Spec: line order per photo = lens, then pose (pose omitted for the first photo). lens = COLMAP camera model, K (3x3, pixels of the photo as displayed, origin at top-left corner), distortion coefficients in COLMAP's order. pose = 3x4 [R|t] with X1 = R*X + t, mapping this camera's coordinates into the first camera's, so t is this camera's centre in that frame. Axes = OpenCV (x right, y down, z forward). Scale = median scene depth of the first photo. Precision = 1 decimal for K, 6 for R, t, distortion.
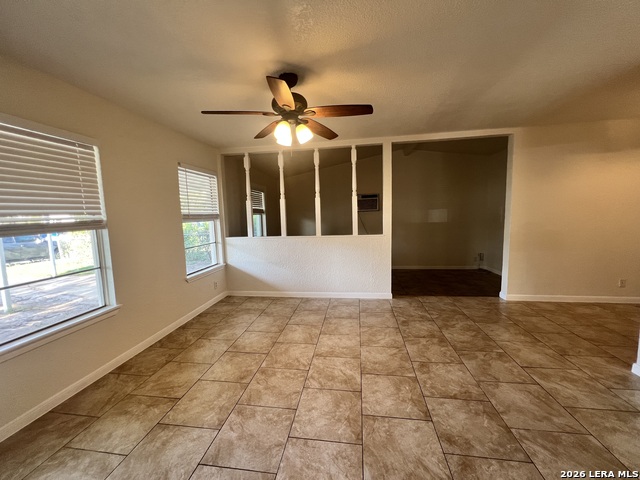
lens RADIAL K [[255.4, 0, 319.3], [0, 255.4, 239.5], [0, 0, 1]] dist [-0.005372, 0.000744]
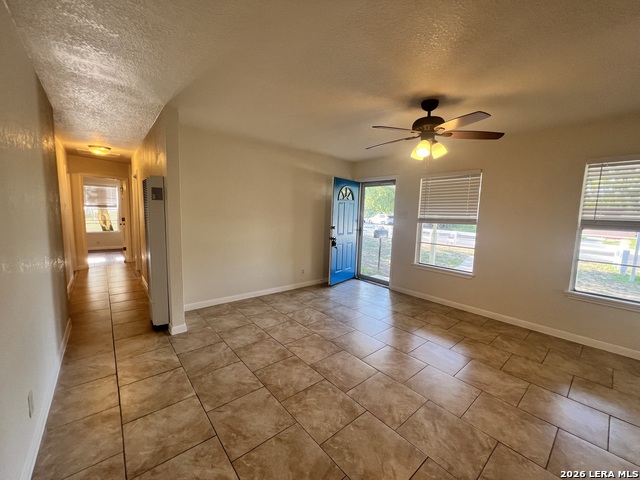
lens RADIAL K [[255.4, 0, 315.7], [0, 255.4, 240.4], [0, 0, 1]] dist [-0.005372, 0.000744]
pose [[-0.668677, 0.093884, -0.737602, 1.052308], [-0.081227, 0.976837, 0.197971, -0.188319], [0.739103, 0.192292, -0.645563, 1.360168]]
